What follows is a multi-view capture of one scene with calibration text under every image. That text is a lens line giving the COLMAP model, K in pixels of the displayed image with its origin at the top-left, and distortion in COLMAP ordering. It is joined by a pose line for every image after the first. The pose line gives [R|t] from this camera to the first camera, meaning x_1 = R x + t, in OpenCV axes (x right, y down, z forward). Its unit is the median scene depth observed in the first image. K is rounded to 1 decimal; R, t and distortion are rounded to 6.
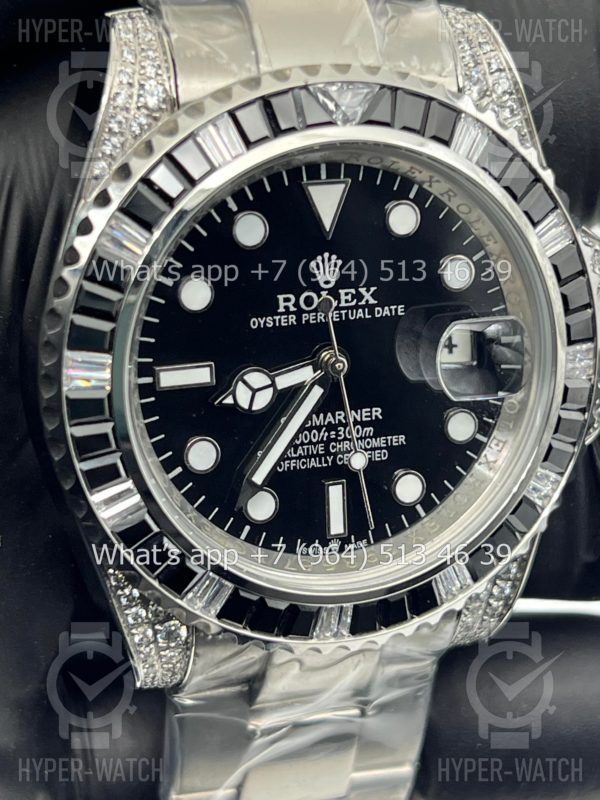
lens RADIAL K [[1931.3, 0, 303.3], [0, 1931.3, 399.3], [0, 0, 1]] dist [0.230083, 0.000000]
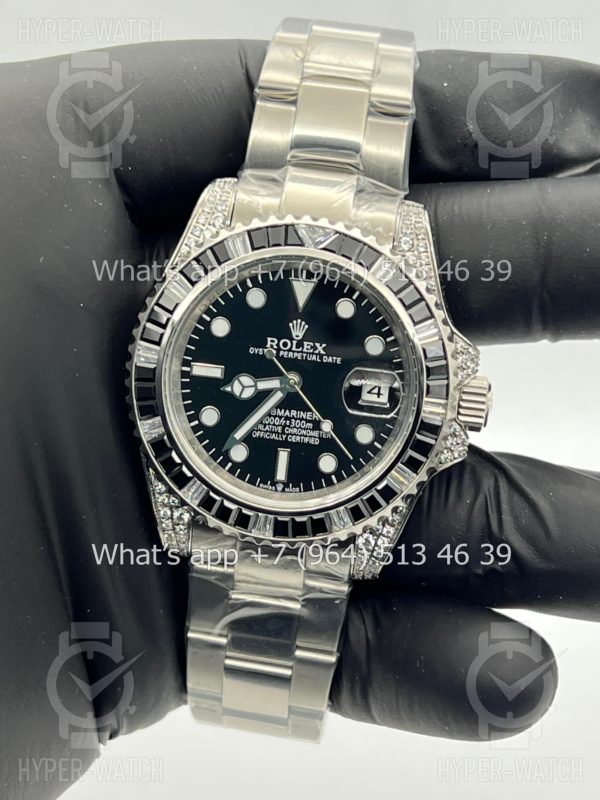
lens RADIAL K [[1931.3, 0, 303.3], [0, 1931.3, 403.3], [0, 0, 1]] dist [0.230083, 0.000000]
pose [[0.911467, 0.158190, -0.379741, 0.702074], [-0.218412, 0.968344, -0.120854, 0.213263], [0.348602, 0.193094, 0.917165, -0.621371]]
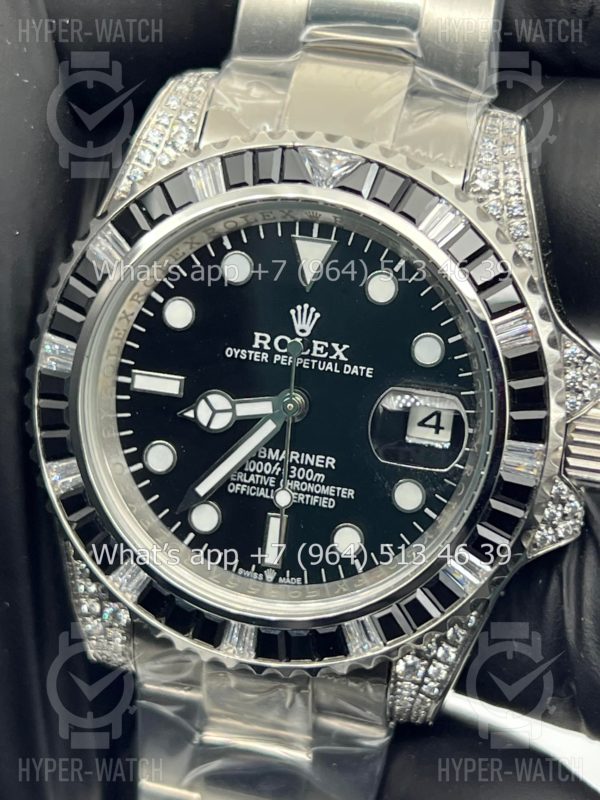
lens RADIAL K [[1931.3, 0, 301.8], [0, 1931.3, 393.4], [0, 0, 1]] dist [0.230083, 0.000000]
pose [[0.857773, 0.193907, -0.476052, 0.535350], [-0.251778, 0.965909, -0.060229, 0.039241], [0.448144, 0.171522, 0.877352, 0.048528]]
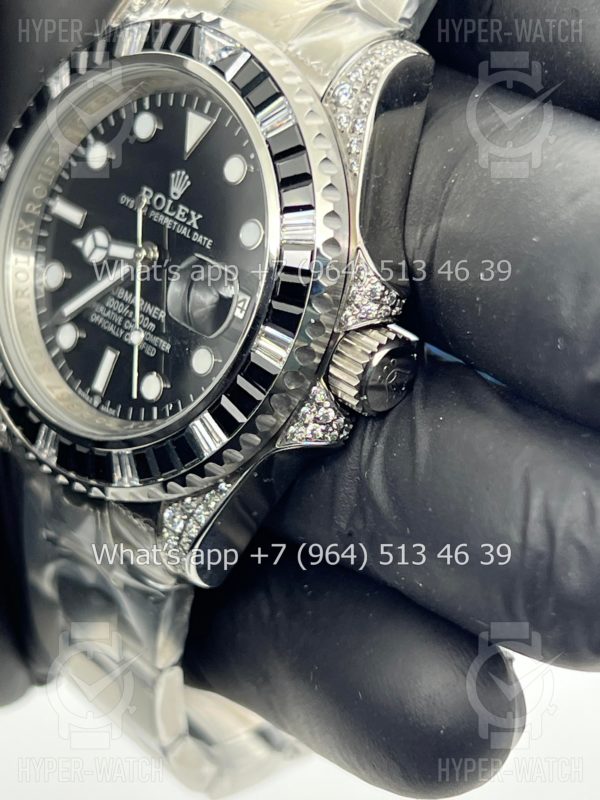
lens RADIAL K [[1931.3, 0, 301.2], [0, 1931.3, 398.9], [0, 0, 1]] dist [0.230083, 0.000000]
pose [[0.443283, 0.373062, -0.815061, 1.071300], [-0.530169, 0.842303, 0.097191, -0.111379], [0.722787, 0.389037, 0.571165, 0.415864]]
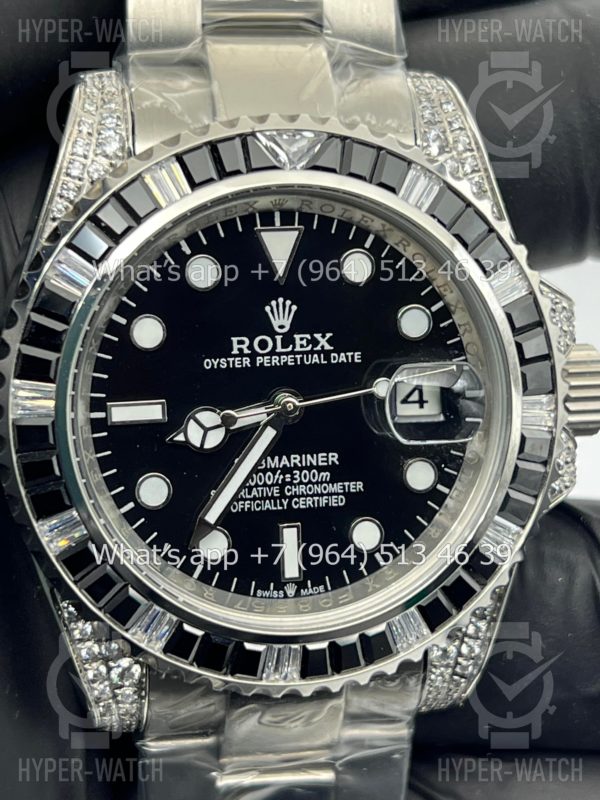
lens RADIAL K [[1931.3, 0, 295.8], [0, 1931.3, 404.6], [0, 0, 1]] dist [0.230083, 0.000000]
pose [[0.989132, 0.008642, -0.146779, 0.169968], [-0.026380, 0.992504, -0.119332, 0.102308], [0.144647, 0.121907, 0.981945, -0.002060]]
